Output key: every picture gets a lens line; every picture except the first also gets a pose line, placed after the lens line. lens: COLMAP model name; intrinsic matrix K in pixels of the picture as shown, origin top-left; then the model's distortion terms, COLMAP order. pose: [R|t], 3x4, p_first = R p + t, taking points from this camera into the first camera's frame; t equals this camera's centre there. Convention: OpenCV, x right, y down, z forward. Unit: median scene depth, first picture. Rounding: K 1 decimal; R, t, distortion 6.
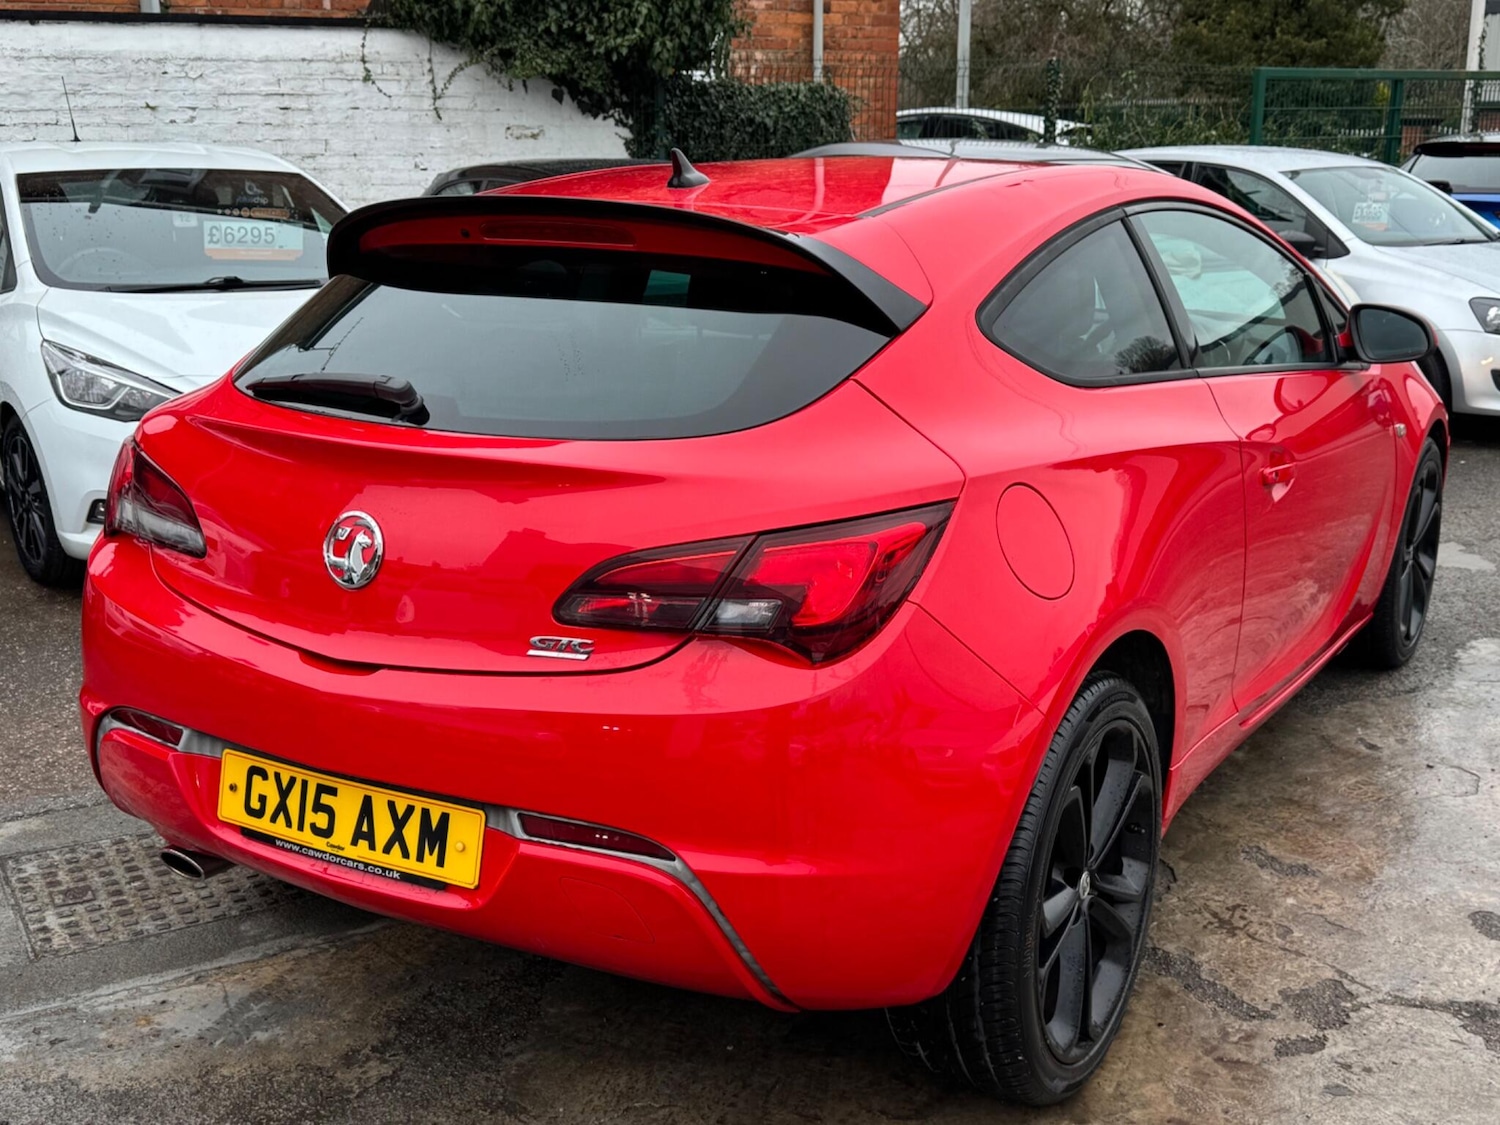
lens RADIAL K [[1662.3, 0, 758.0], [0, 1662.3, 573.6], [0, 0, 1]] dist [0.071839, 0.000000]
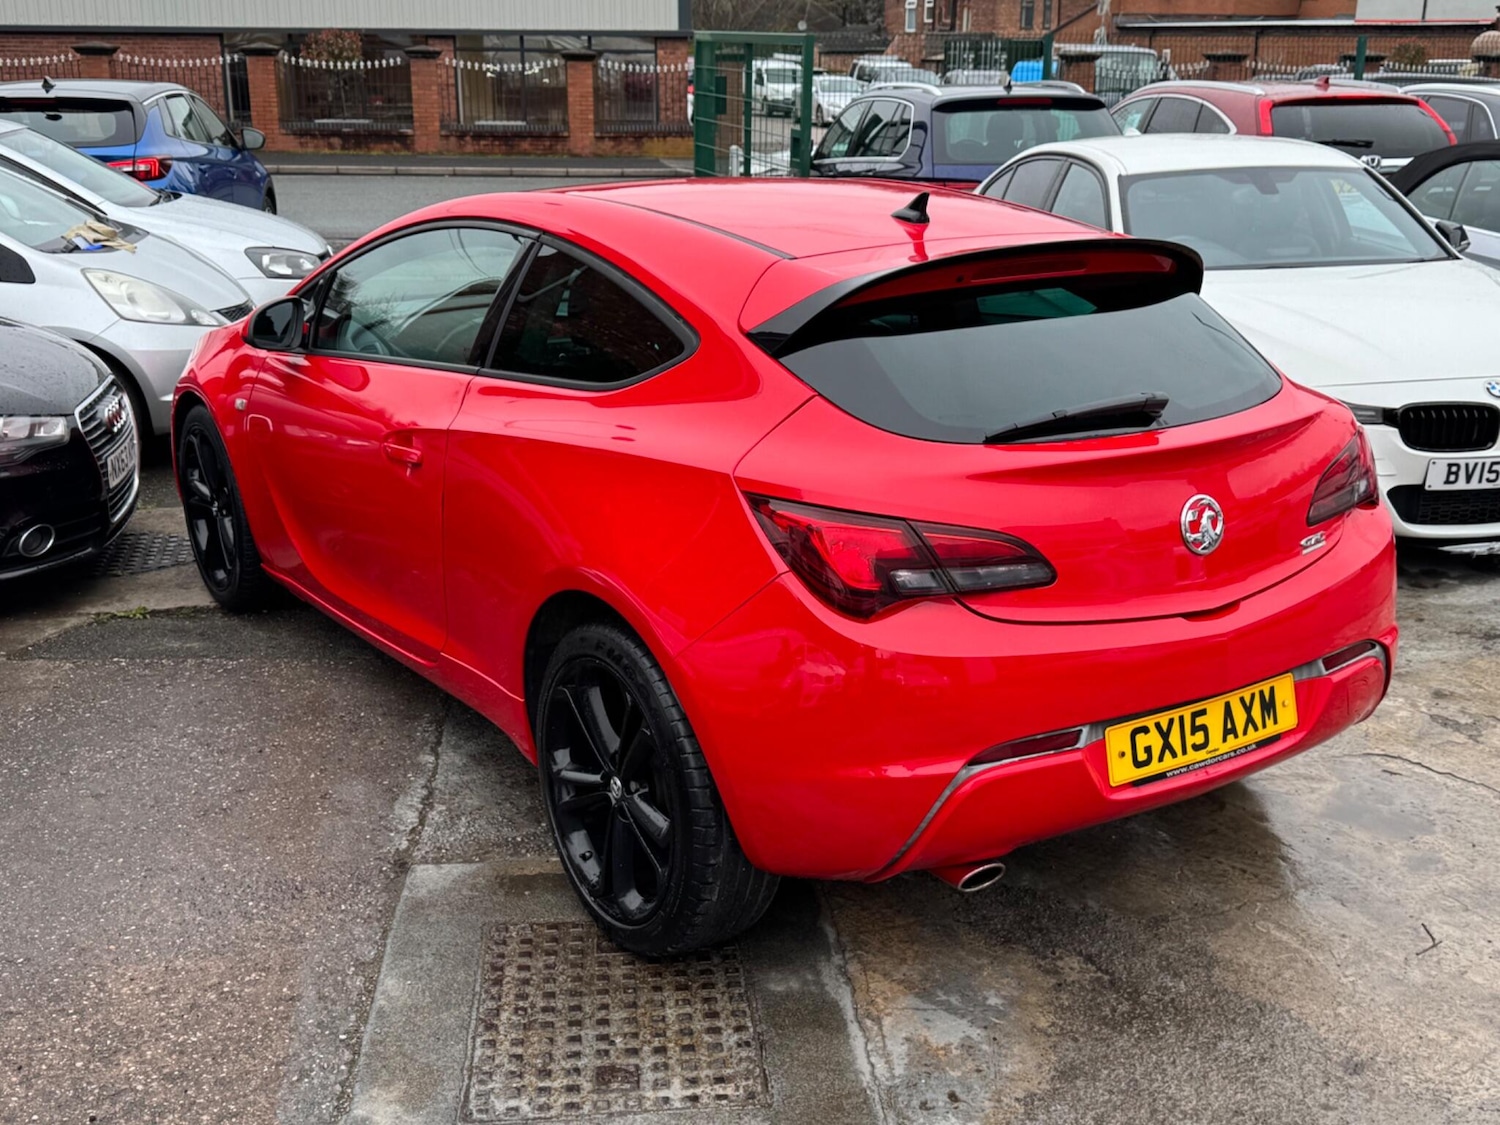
lens RADIAL K [[1662.3, 0, 768.2], [0, 1662.3, 567.7], [0, 0, 1]] dist [0.071839, 0.000000]
pose [[0.418720, -0.264939, 0.868609, -1.099666], [0.223765, 0.957105, 0.184064, -0.214532], [-0.880115, 0.117293, 0.460043, 0.507378]]
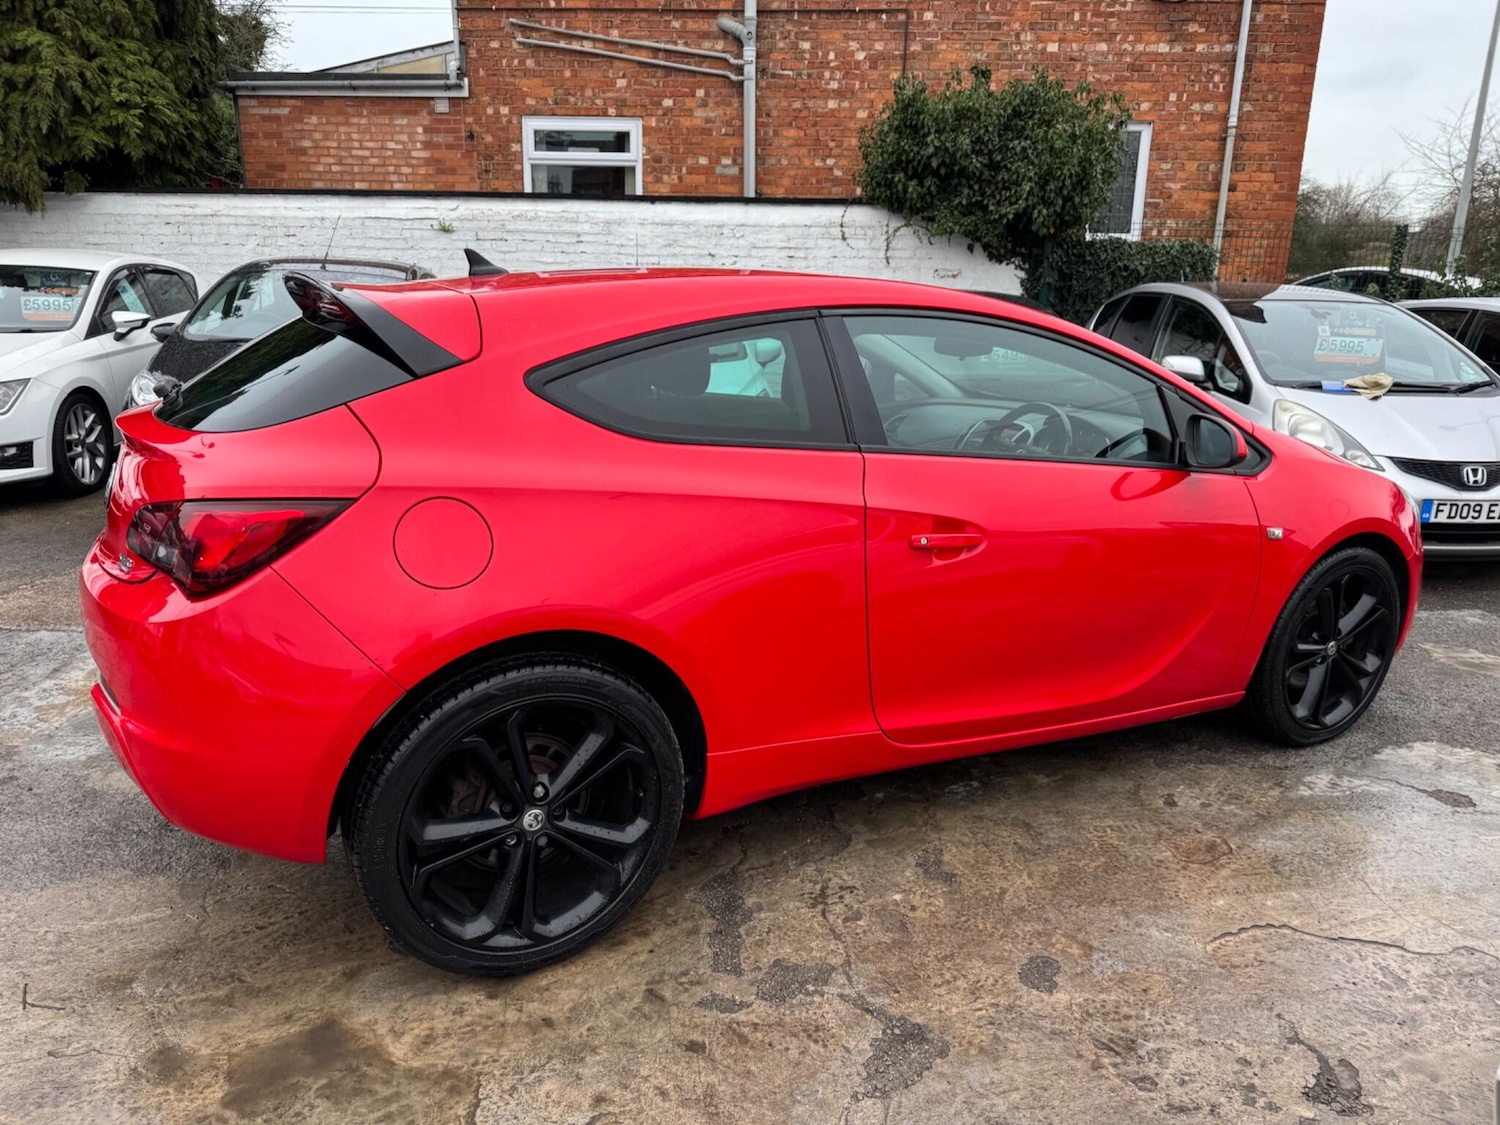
lens RADIAL K [[1064.7, 0, 745.0], [0, 1064.7, 566.1], [0, 0, 1]] dist [0.012088, -0.016349]
pose [[0.866283, 0.148234, -0.477053, 0.562009], [-0.148397, 0.988213, 0.037592, -0.048713], [0.477003, 0.038228, 0.878070, 0.284982]]
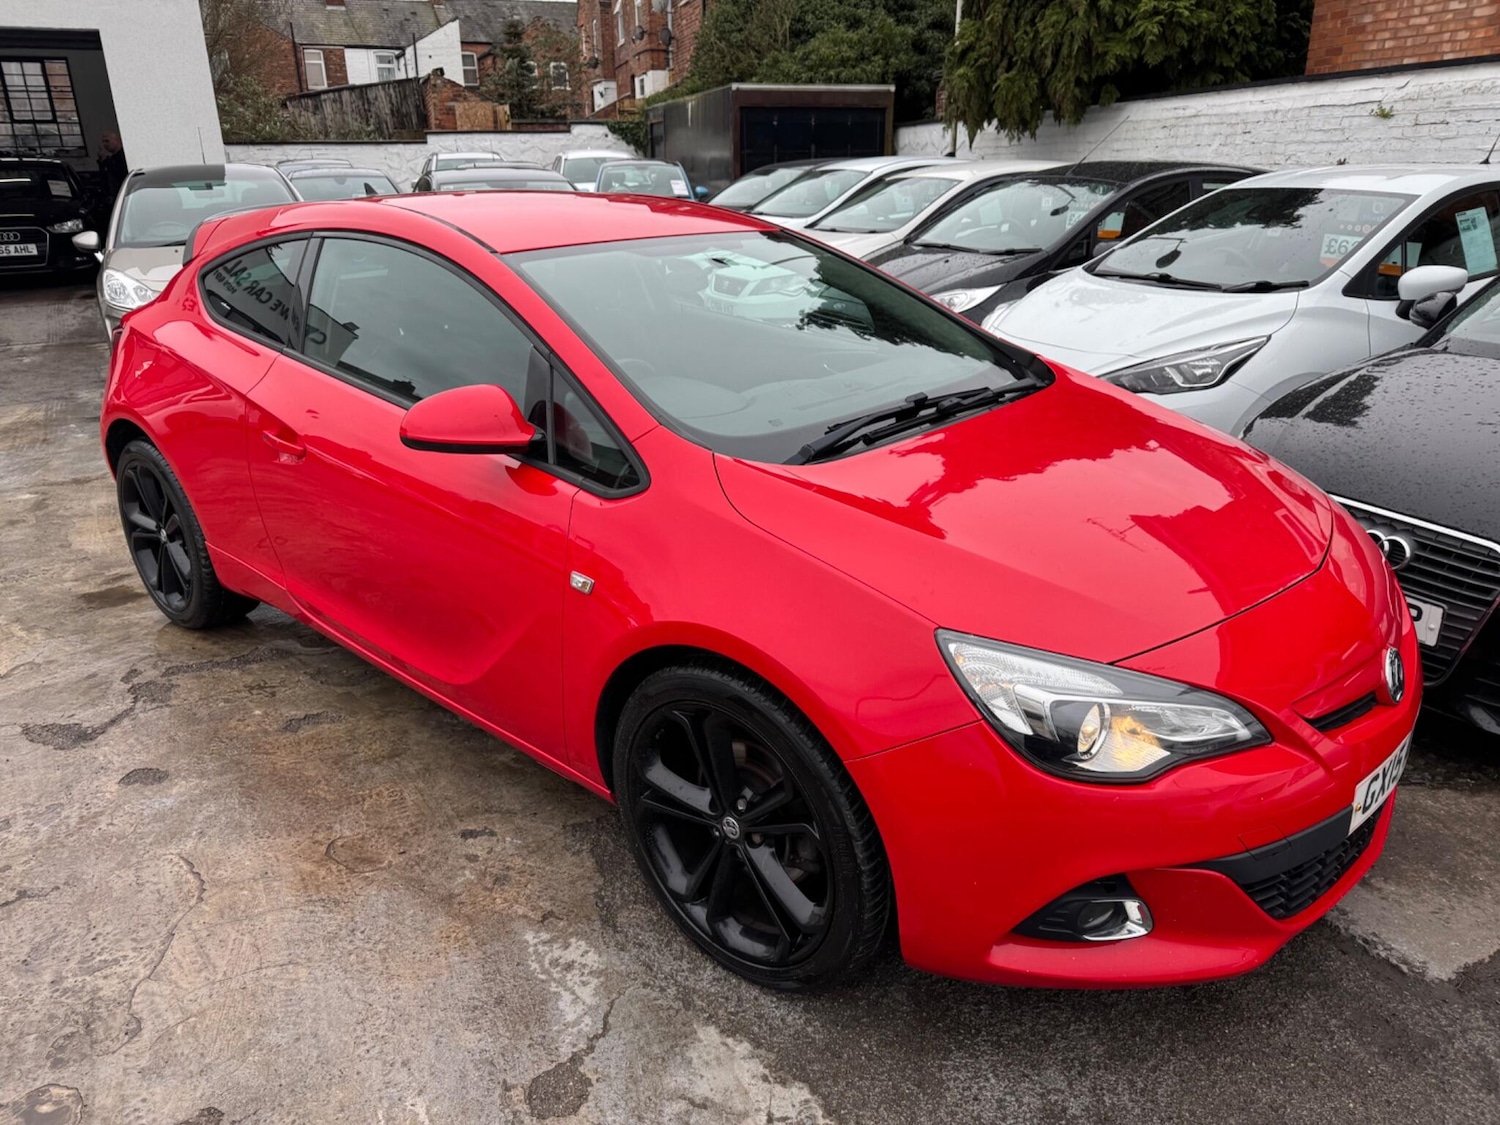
lens RADIAL K [[1064.7, 0, 738.7], [0, 1064.7, 564.9], [0, 0, 1]] dist [0.012088, -0.016349]
pose [[-0.182409, 0.346806, -0.920029, 1.096024], [-0.232101, 0.894094, 0.383047, -0.395542], [0.955435, 0.283411, -0.082597, 1.491189]]
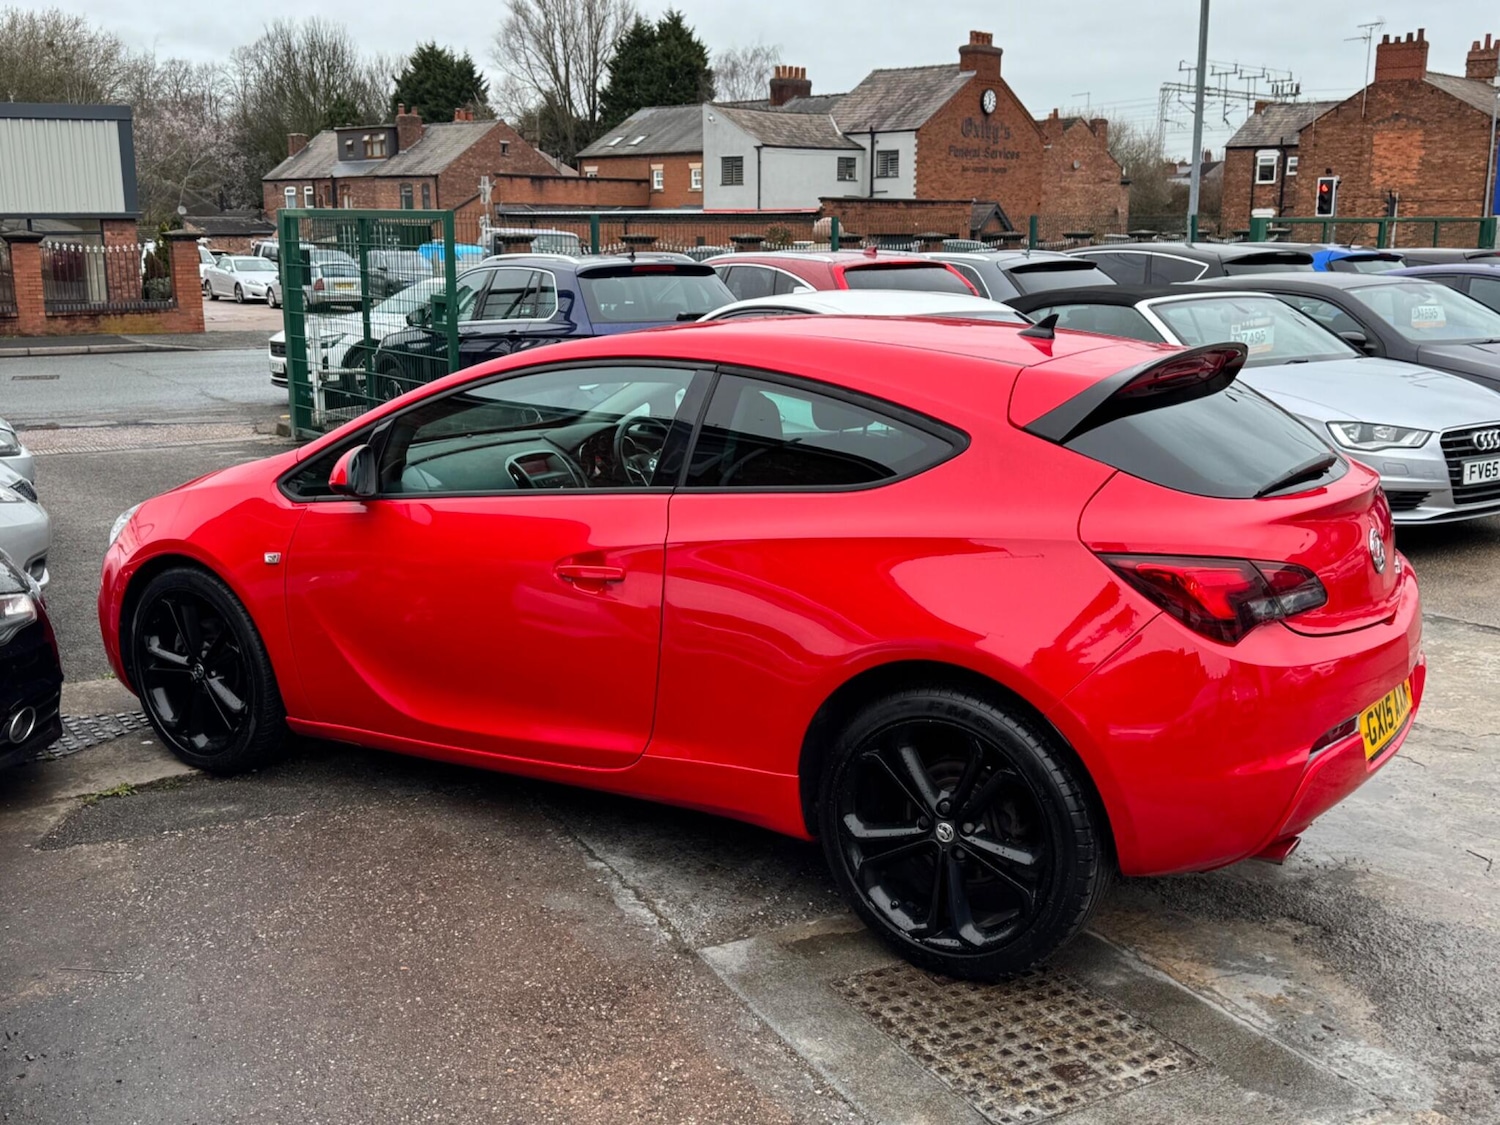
lens RADIAL K [[1557.2, 0, 754.6], [0, 1557.2, 553.3], [0, 0, 1]] dist [0.074748, 0.000000]
pose [[0.045710, -0.198130, 0.979109, -1.315336], [0.257781, 0.949278, 0.180059, -0.330989], [-0.965122, 0.244165, 0.094466, 1.049928]]
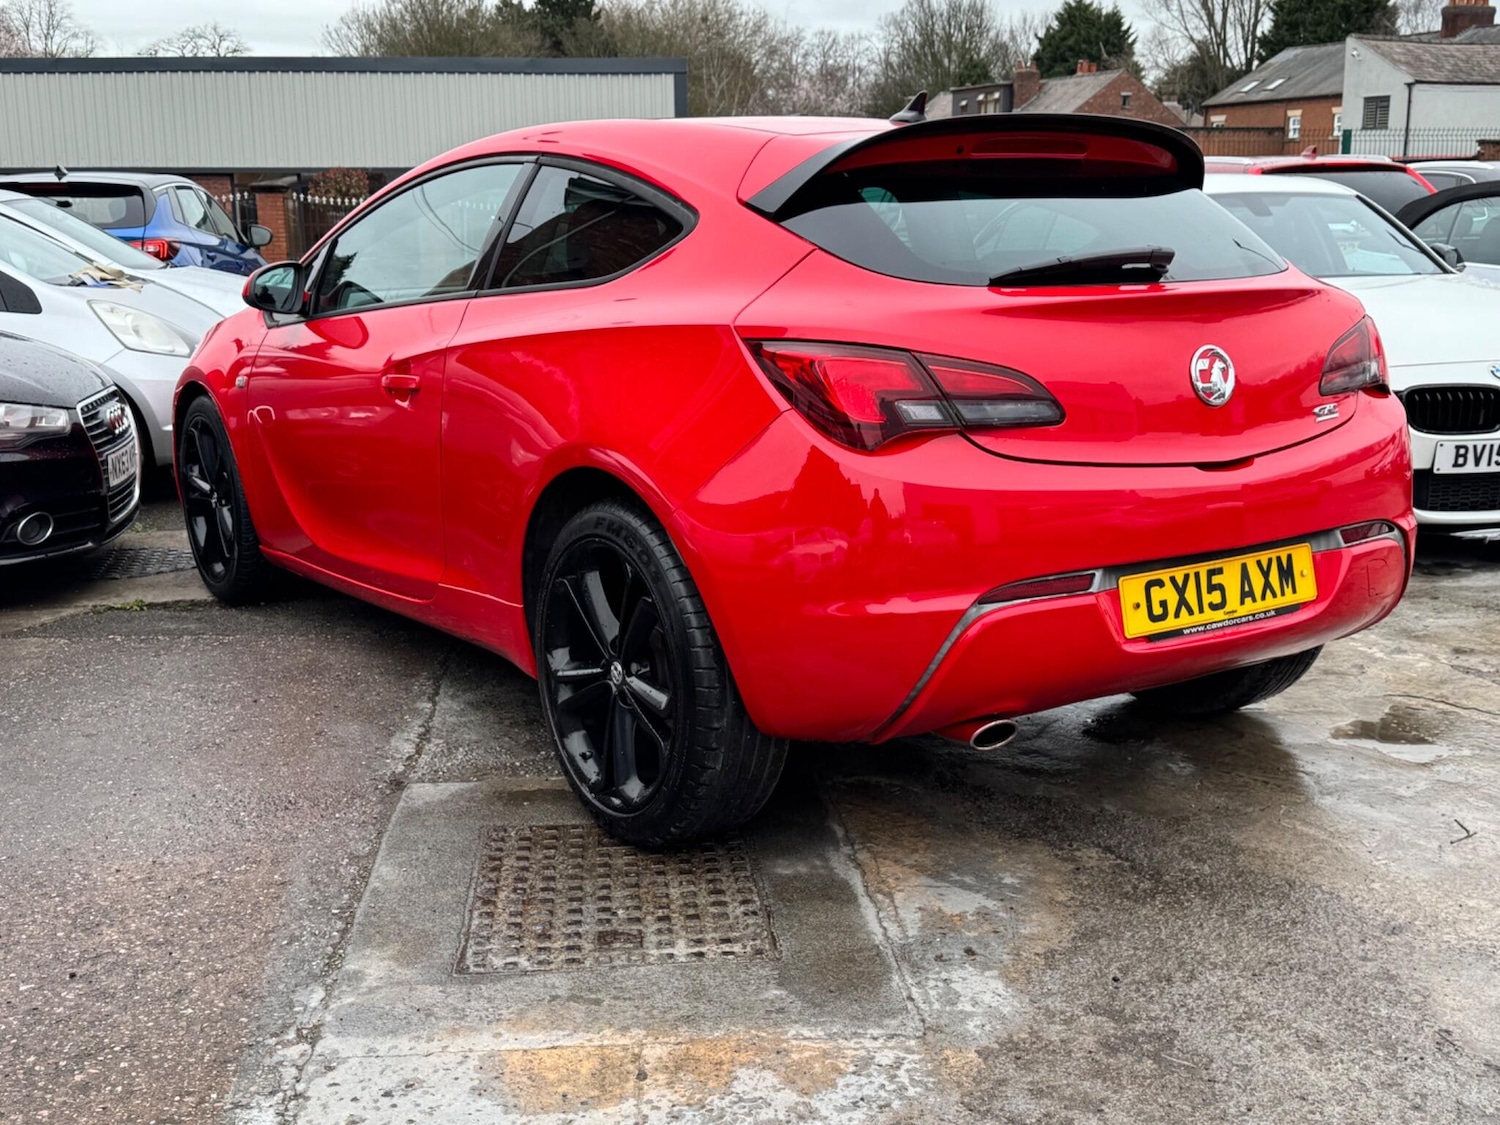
lens RADIAL K [[1662.3, 0, 747.1], [0, 1662.3, 568.8], [0, 0, 1]] dist [0.071839, 0.000000]
pose [[0.427276, -0.190296, 0.883868, -1.121251], [0.235751, 0.967230, 0.094278, -0.054680], [-0.872844, 0.168090, 0.458136, 0.540835]]
